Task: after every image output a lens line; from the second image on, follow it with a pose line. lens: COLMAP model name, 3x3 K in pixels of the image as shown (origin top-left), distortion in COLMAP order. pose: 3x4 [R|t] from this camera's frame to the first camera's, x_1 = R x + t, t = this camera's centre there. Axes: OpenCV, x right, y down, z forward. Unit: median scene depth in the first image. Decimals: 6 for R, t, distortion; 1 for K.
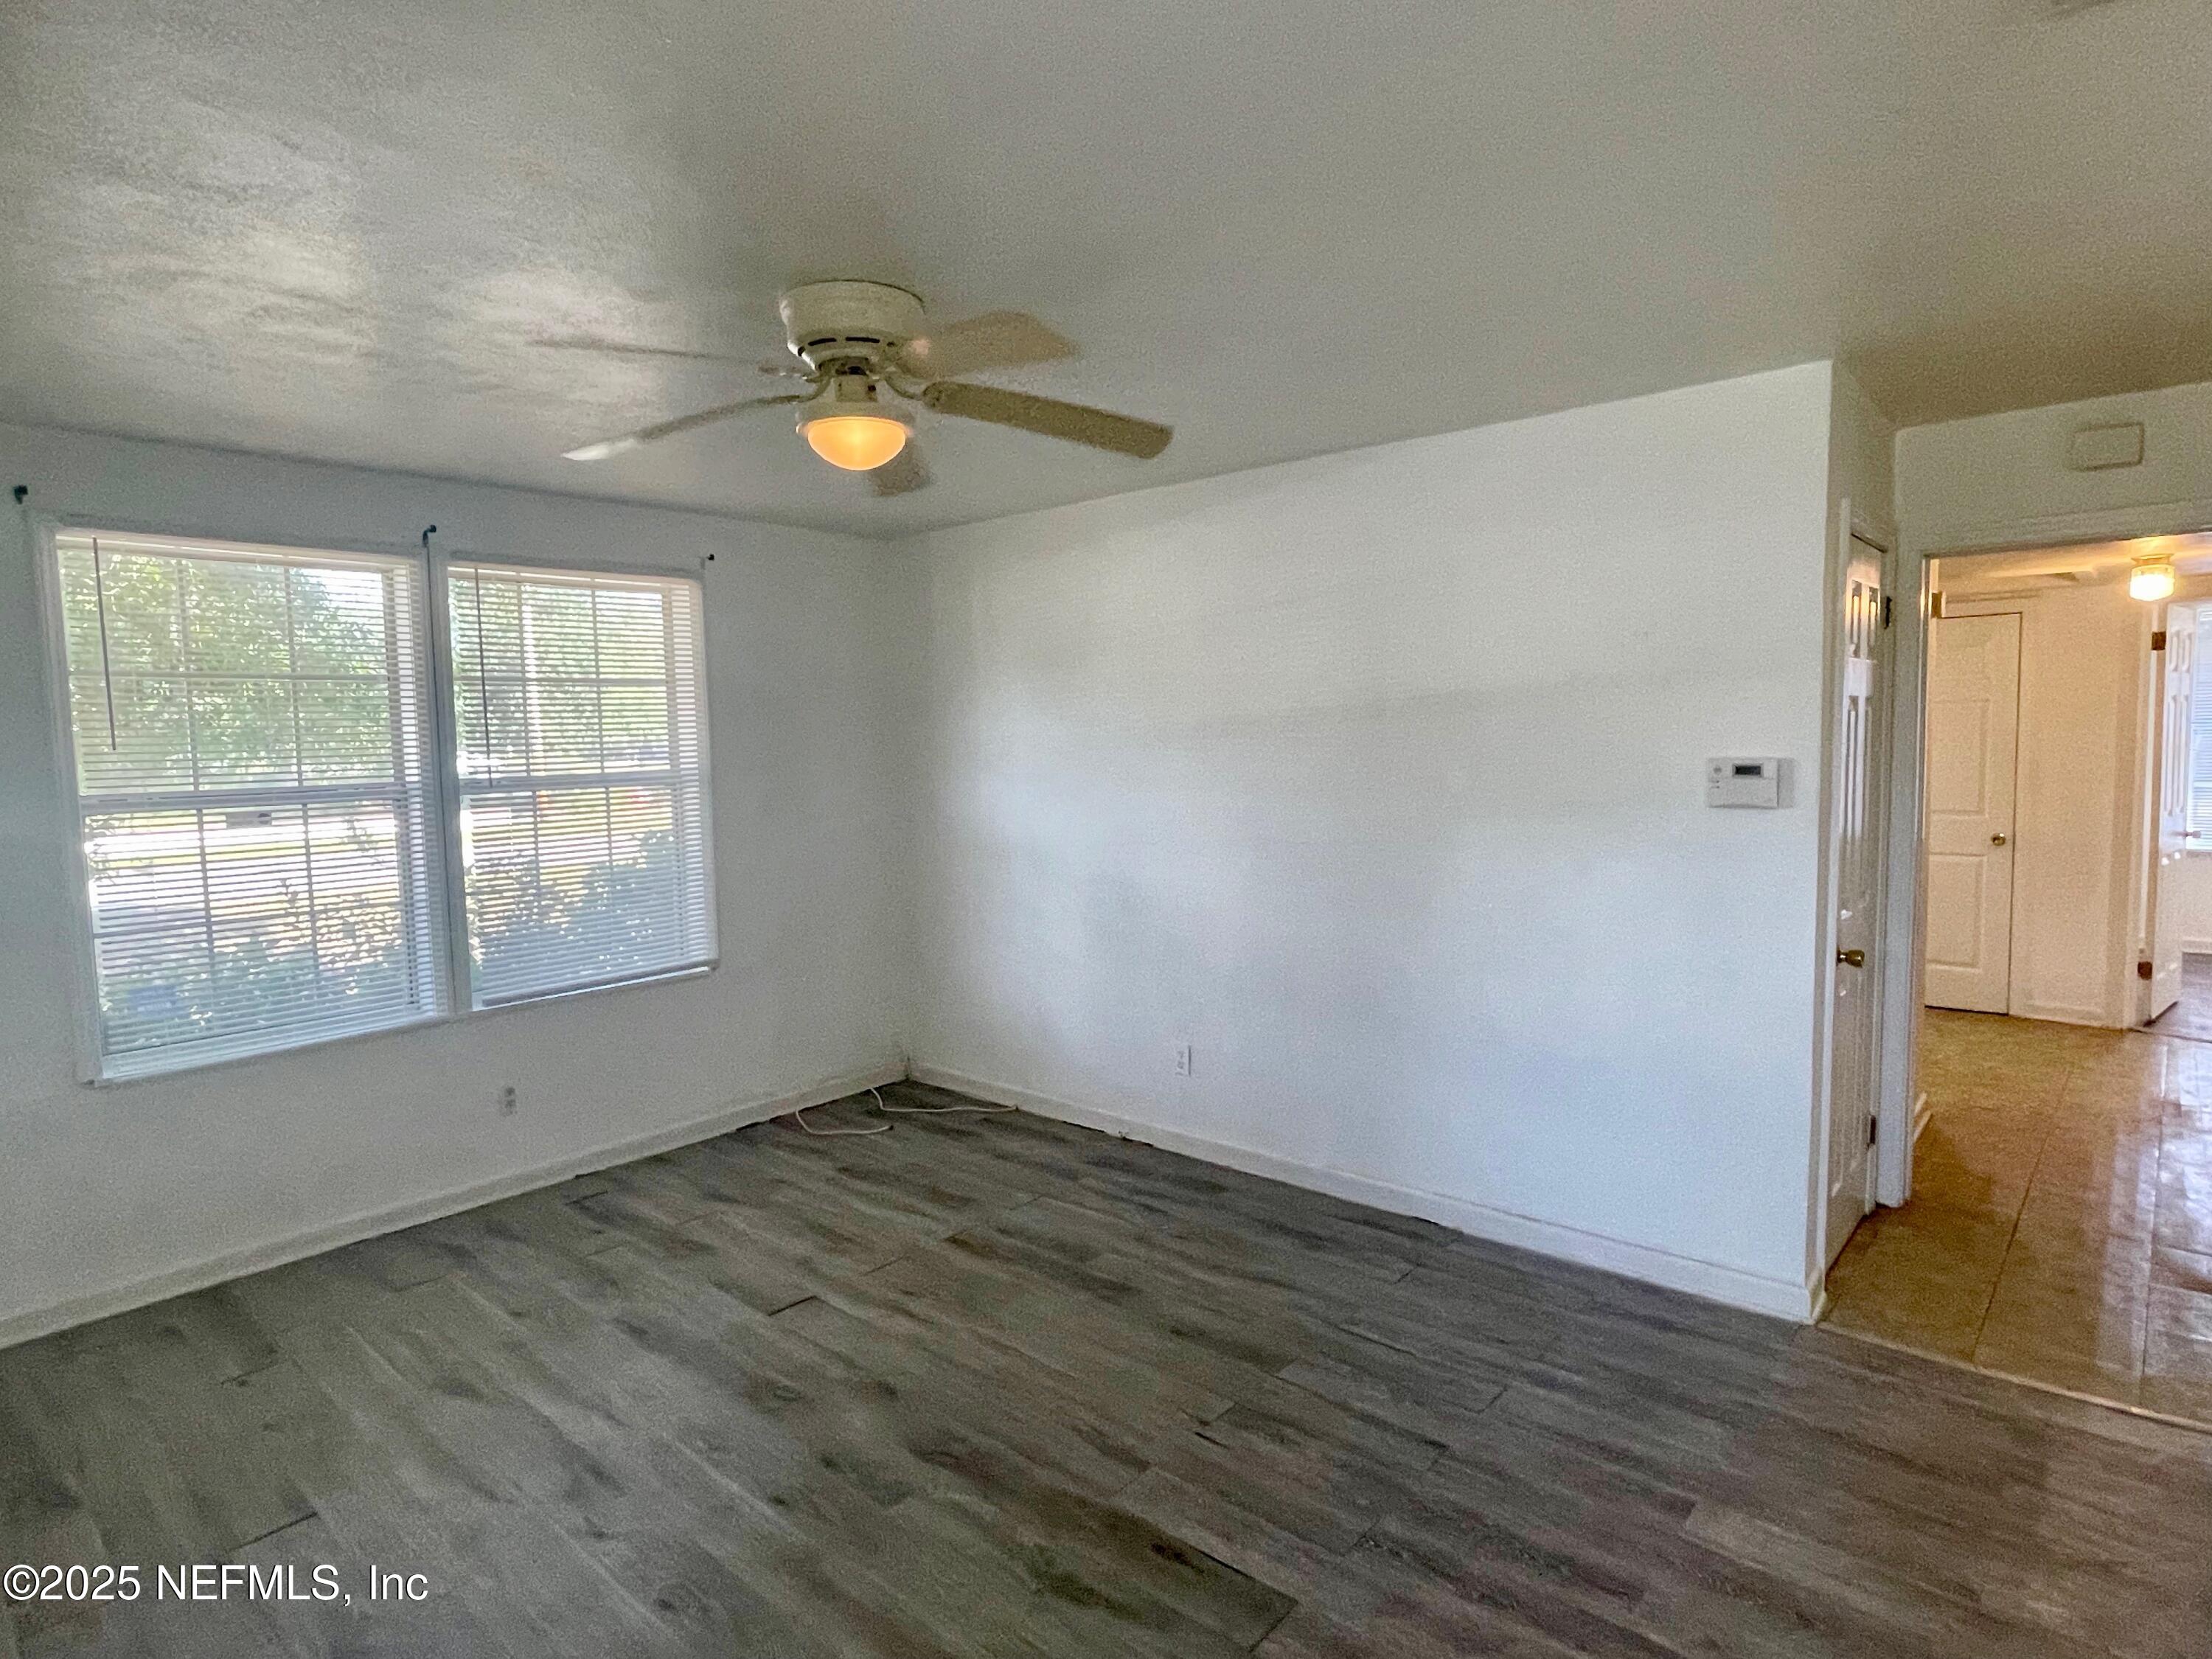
lens RADIAL K [[1217.0, 0, 1099.0], [0, 1217.0, 827.0], [0, 0, 1]] dist [0.004990, -0.005417]
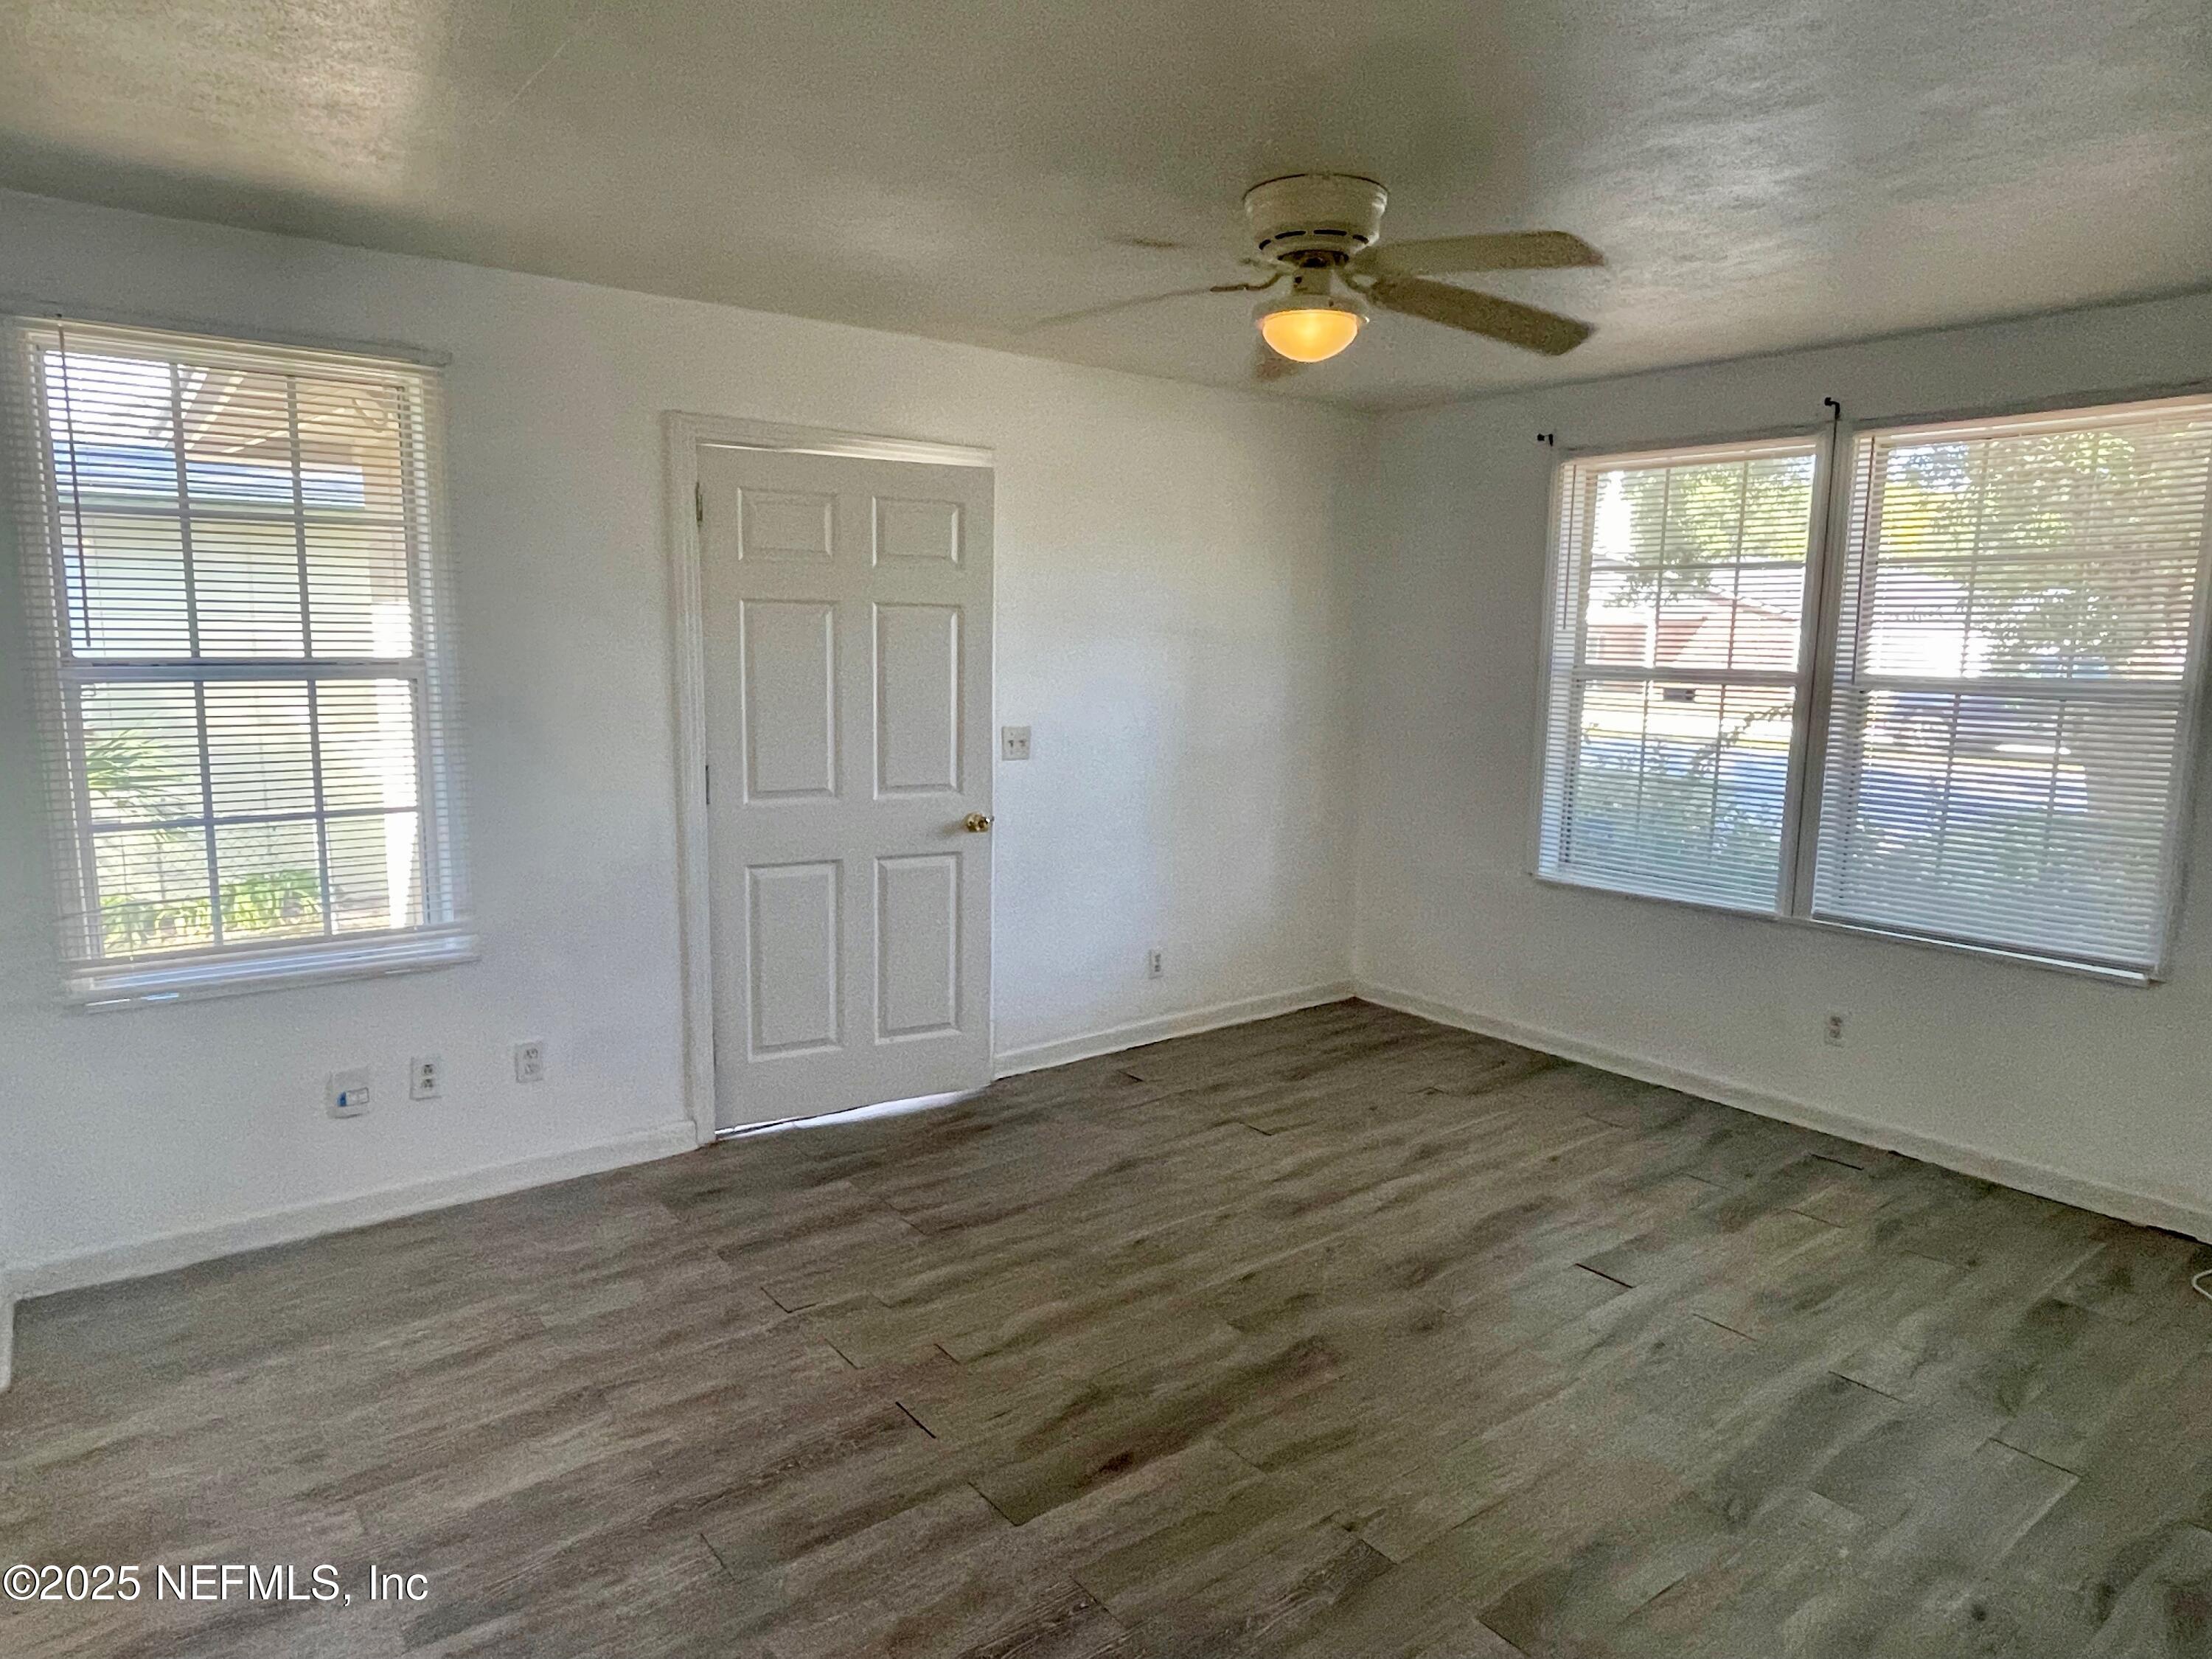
lens RADIAL K [[1363.4, 0, 1100.4], [0, 1363.4, 837.7], [0, 0, 1]] dist [-0.000055, -0.000459]
pose [[-0.192463, 0.164301, -0.967452, 0.682627], [-0.090528, 0.978707, 0.184222, -0.063484], [0.977120, 0.123037, -0.173491, 0.731203]]
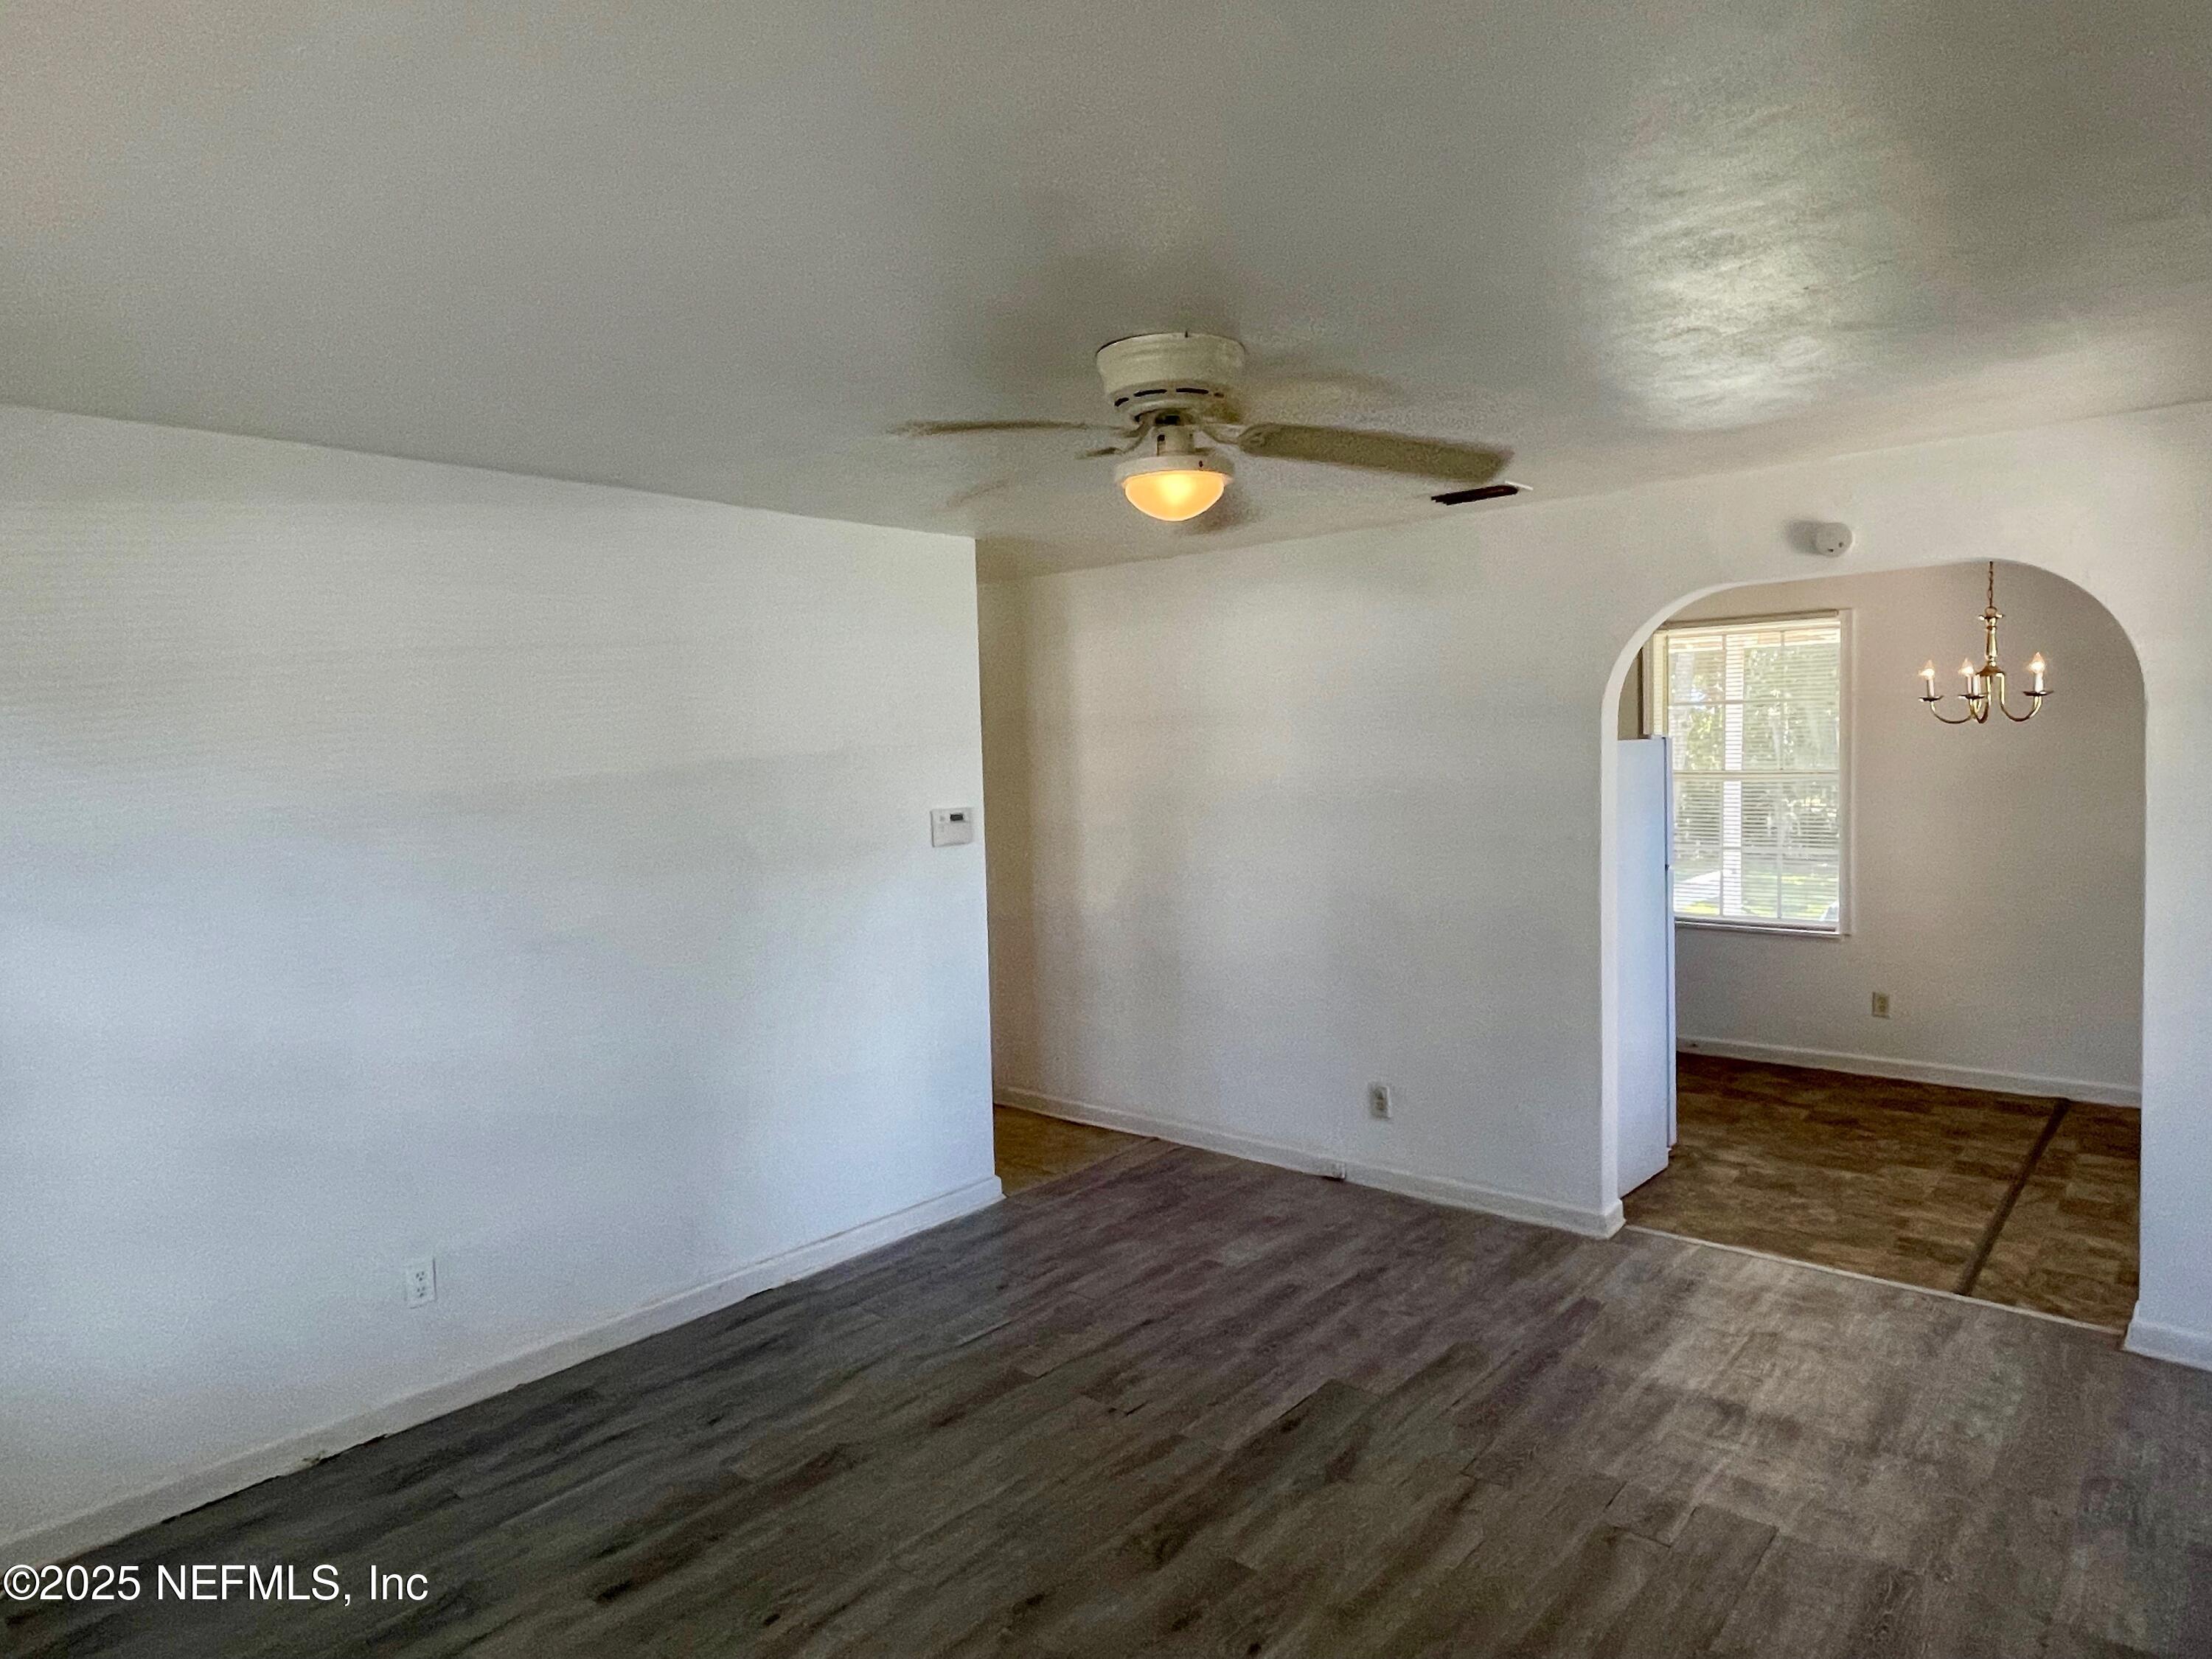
lens RADIAL K [[1323.0, 0, 1116.6], [0, 1323.0, 820.6], [0, 0, 1]] dist [0.002975, -0.005060]
pose [[-0.011831, -0.029655, 0.999490, -0.852695], [0.110722, 0.993375, 0.030784, -0.061124], [-0.993781, 0.111029, -0.008469, 0.735197]]
